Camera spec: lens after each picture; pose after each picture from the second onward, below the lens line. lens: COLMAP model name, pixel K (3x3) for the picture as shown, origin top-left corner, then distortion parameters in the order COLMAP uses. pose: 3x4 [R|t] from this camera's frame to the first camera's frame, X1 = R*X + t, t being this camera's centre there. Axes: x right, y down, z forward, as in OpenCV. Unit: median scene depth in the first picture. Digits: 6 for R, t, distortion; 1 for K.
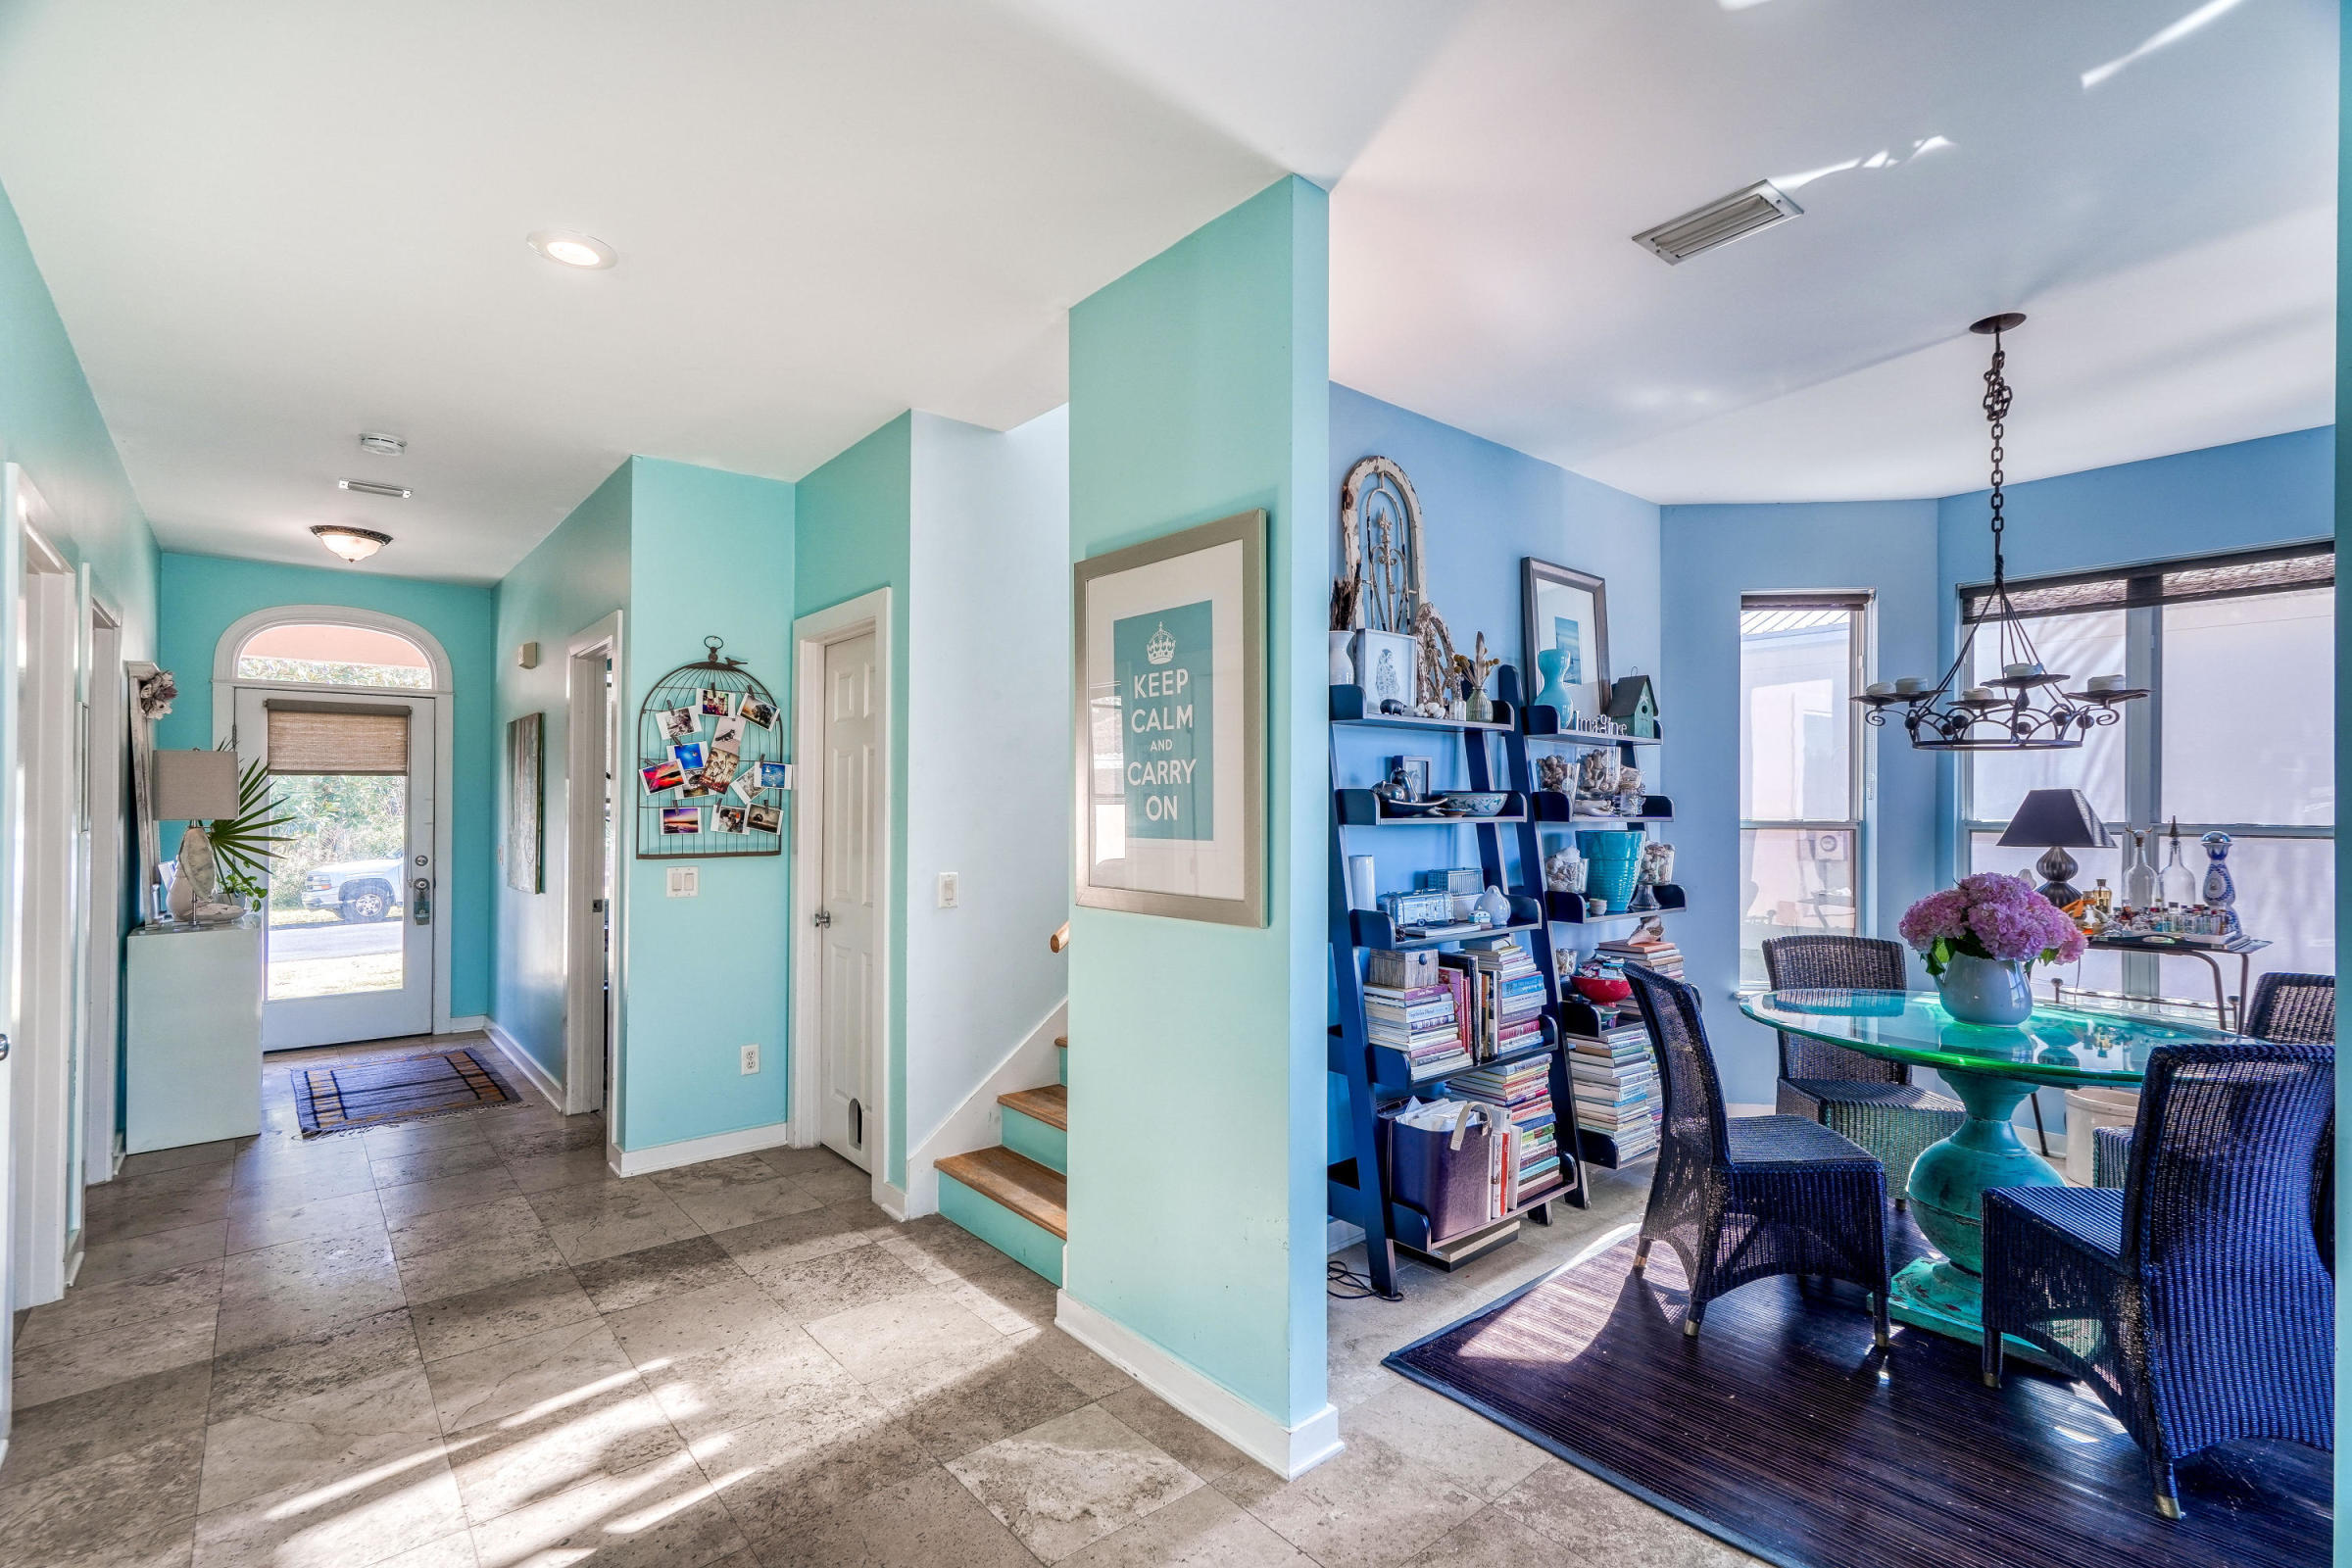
lens RADIAL K [[1094.1, 0, 1180.0], [0, 1094.1, 795.4], [0, 0, 1]] dist [-0.003656, 0.012035]
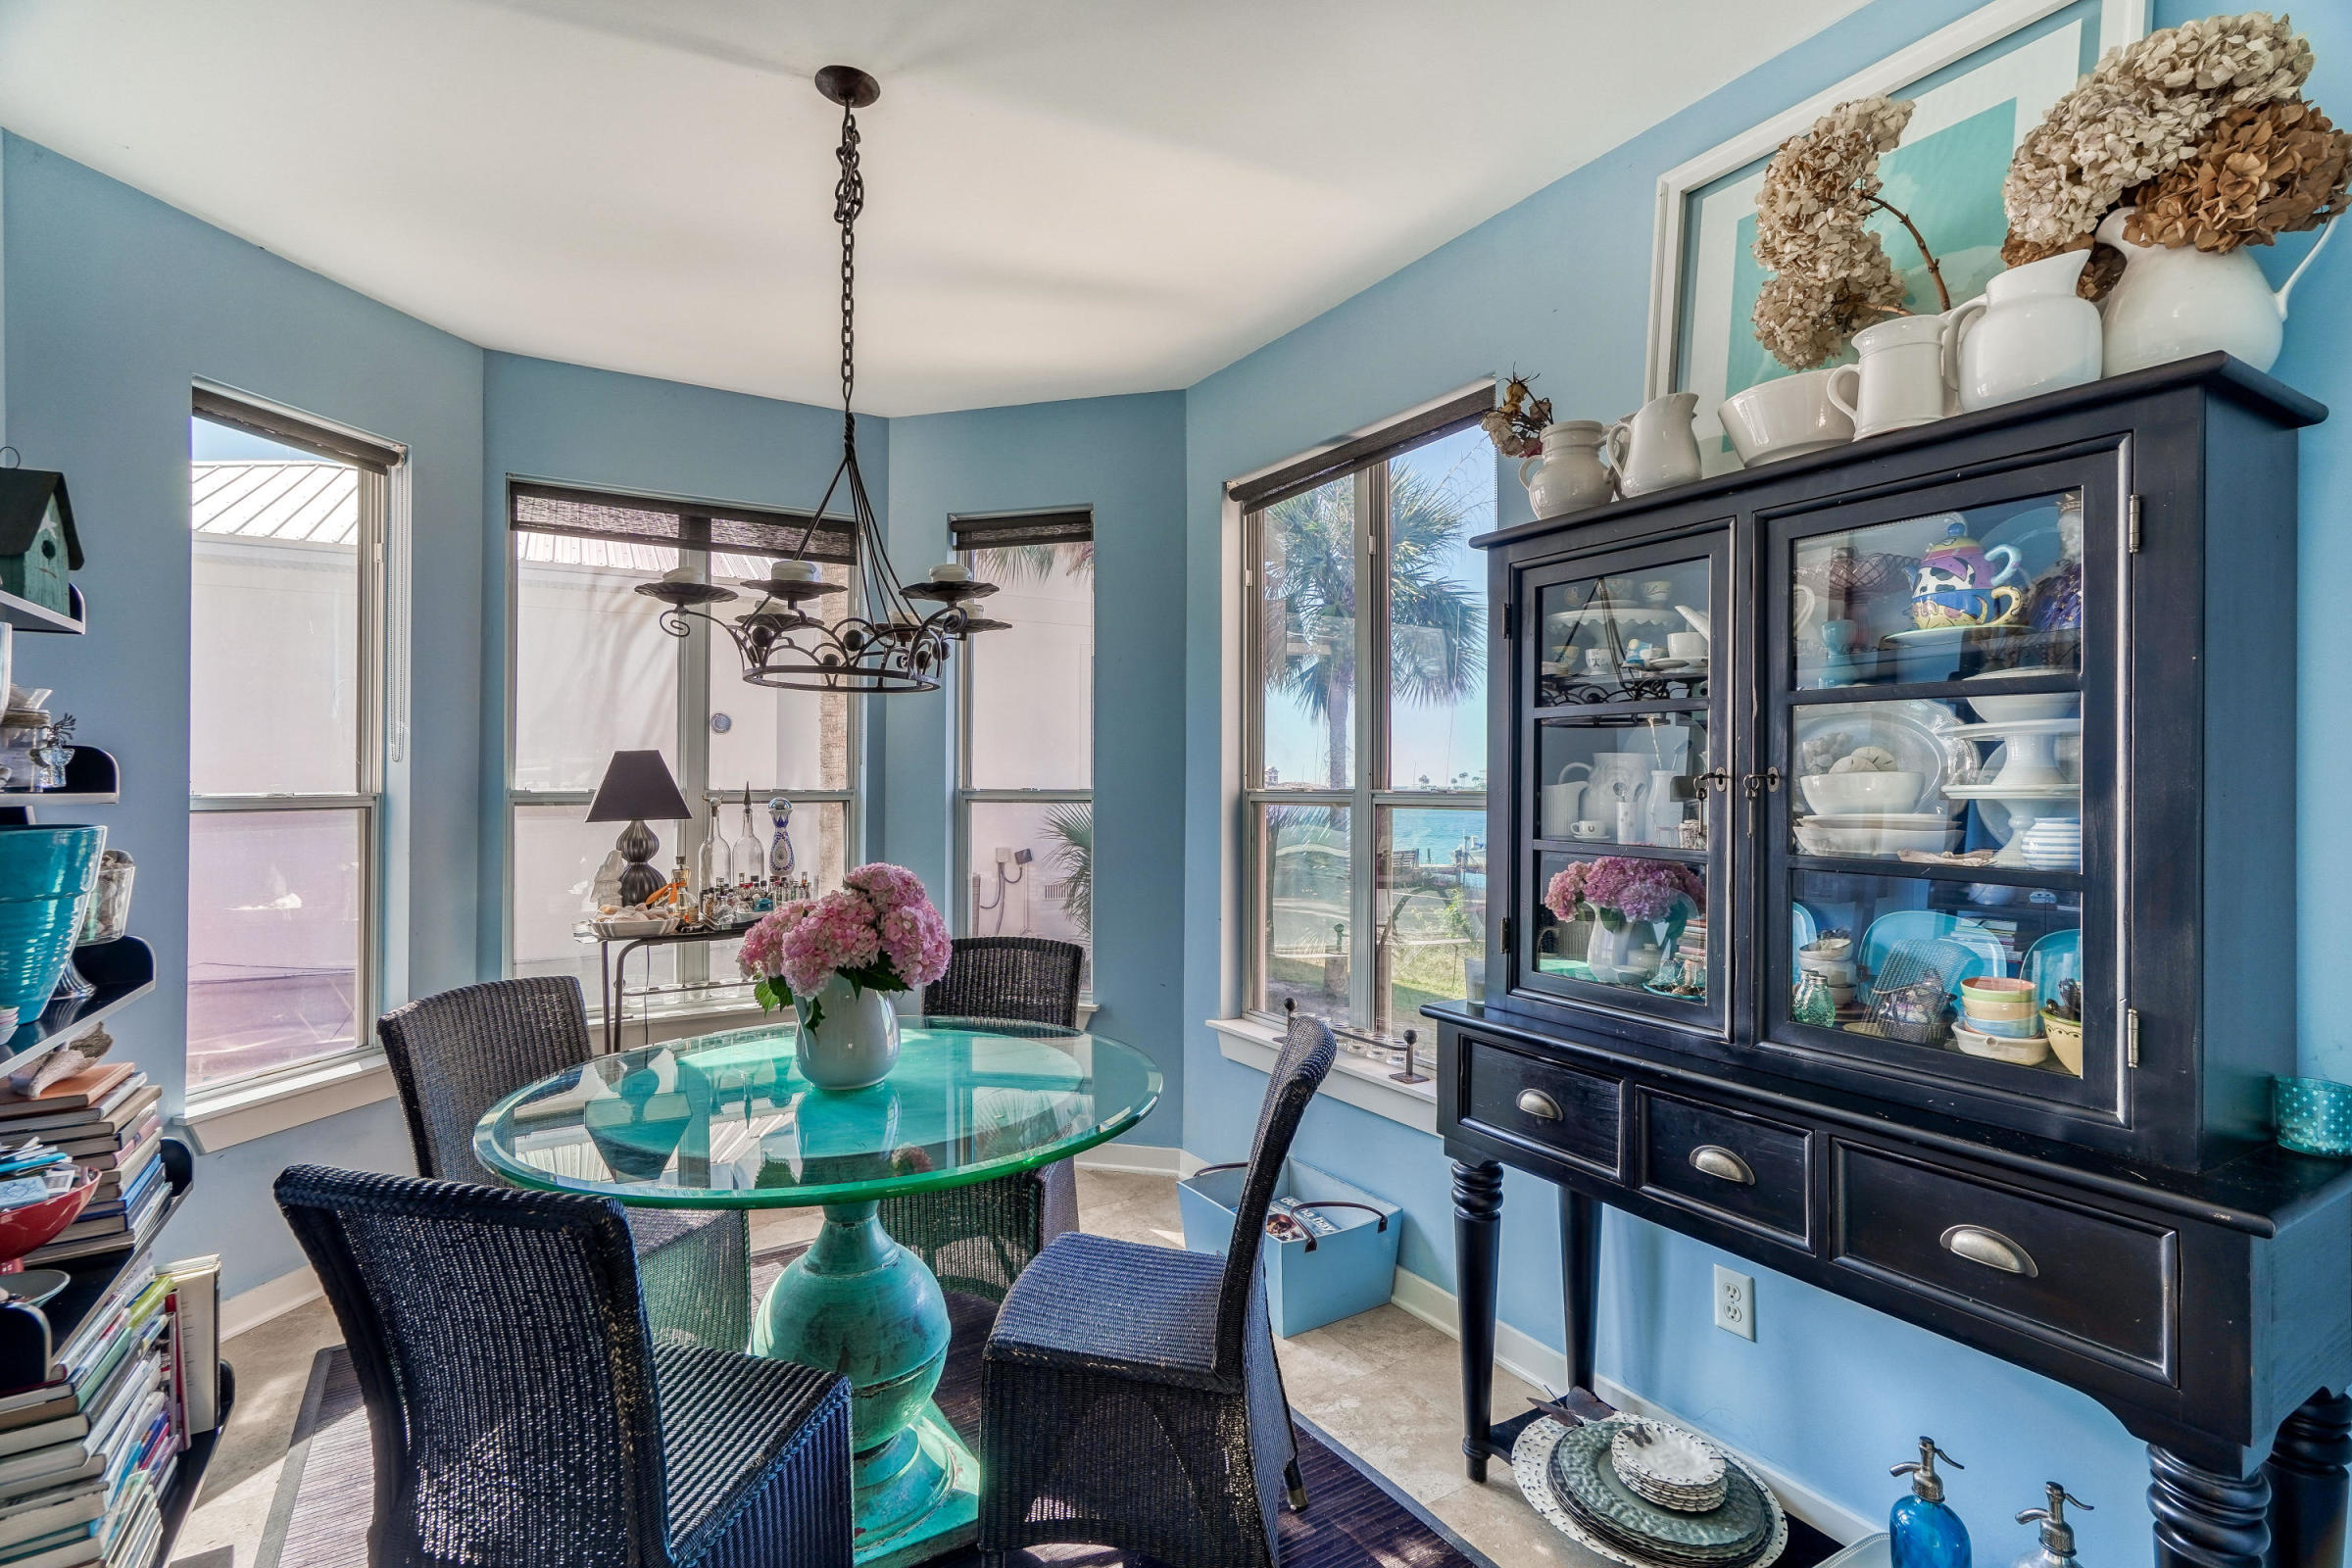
lens RADIAL K [[1080.2, 0, 1150.7], [0, 1080.2, 775.2], [0, 0, 1]] dist [-0.001087, 0.009664]
pose [[0.171223, 0.000346, 0.985232, 0.071853], [-0.010123, 0.999948, 0.001408, 0.008327], [-0.985180, -0.010214, 0.171218, 0.533439]]
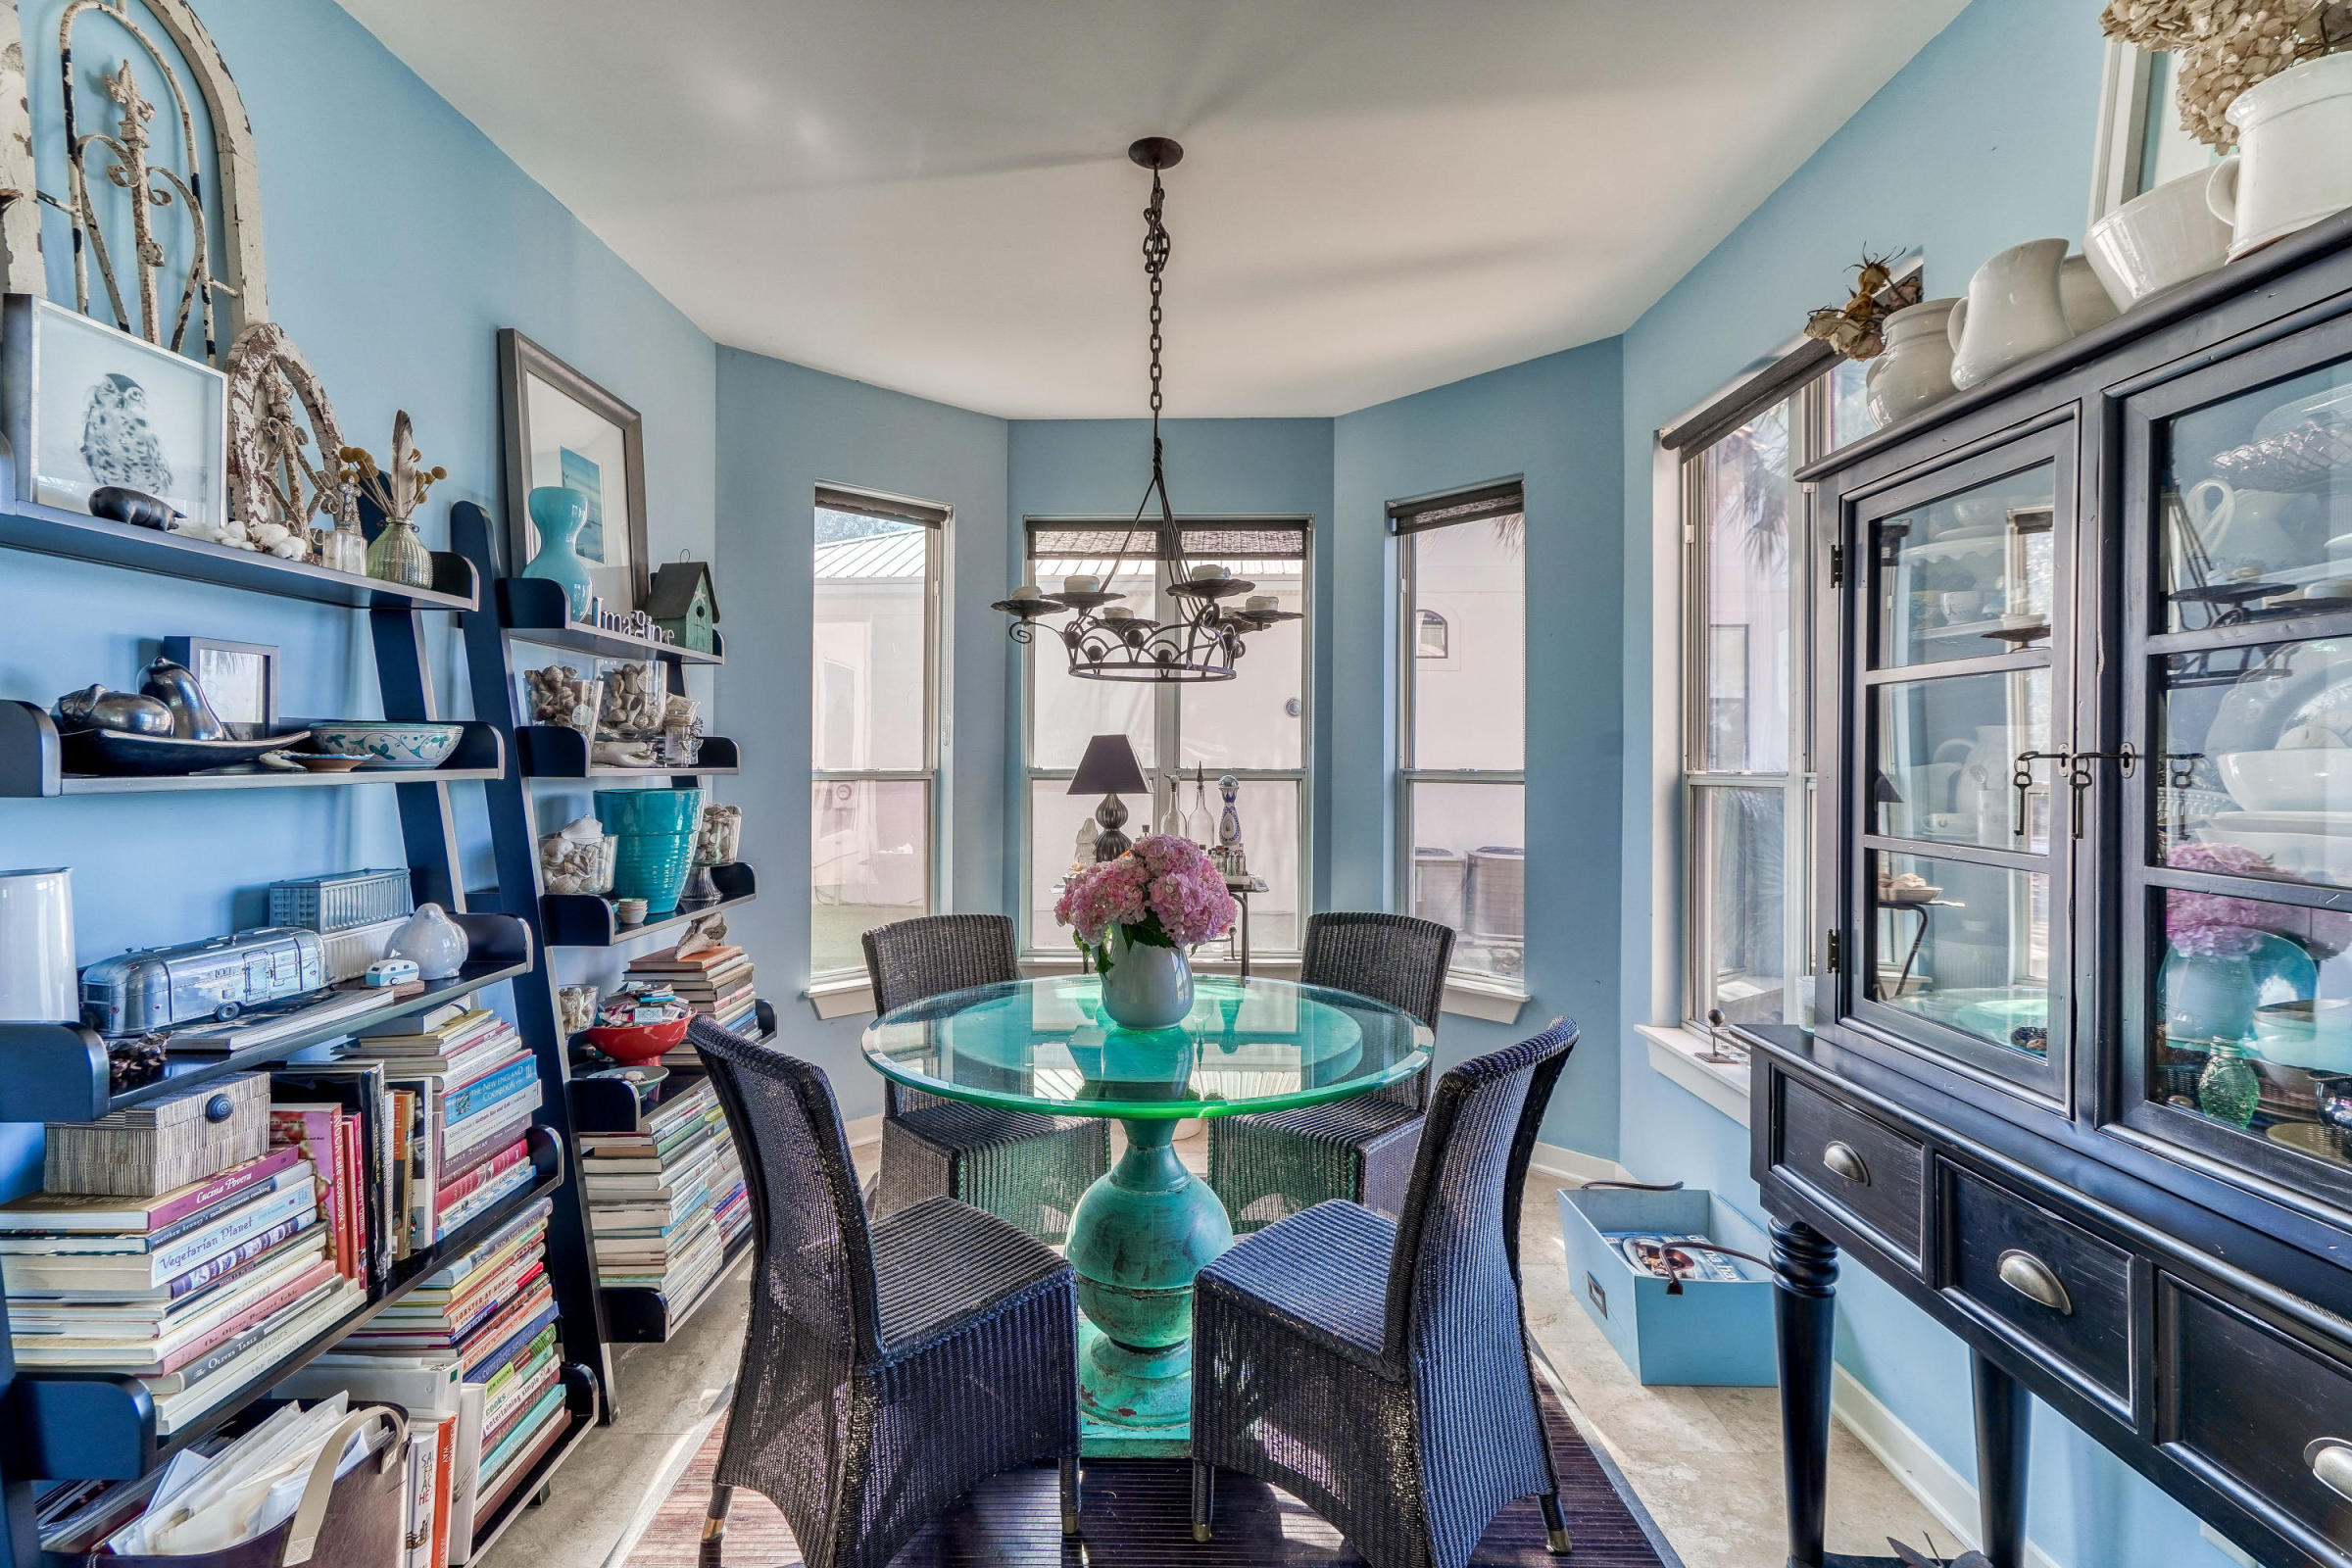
lens RADIAL K [[1072.3, 0, 1162.6], [0, 1072.3, 753.6], [0, 0, 1]] dist [-0.001946, 0.011424]
pose [[0.662374, 0.001023, 0.749172, 0.122992], [-0.007094, 0.999963, 0.004907, 0.006246], [-0.749139, -0.008565, 0.662357, 0.367484]]
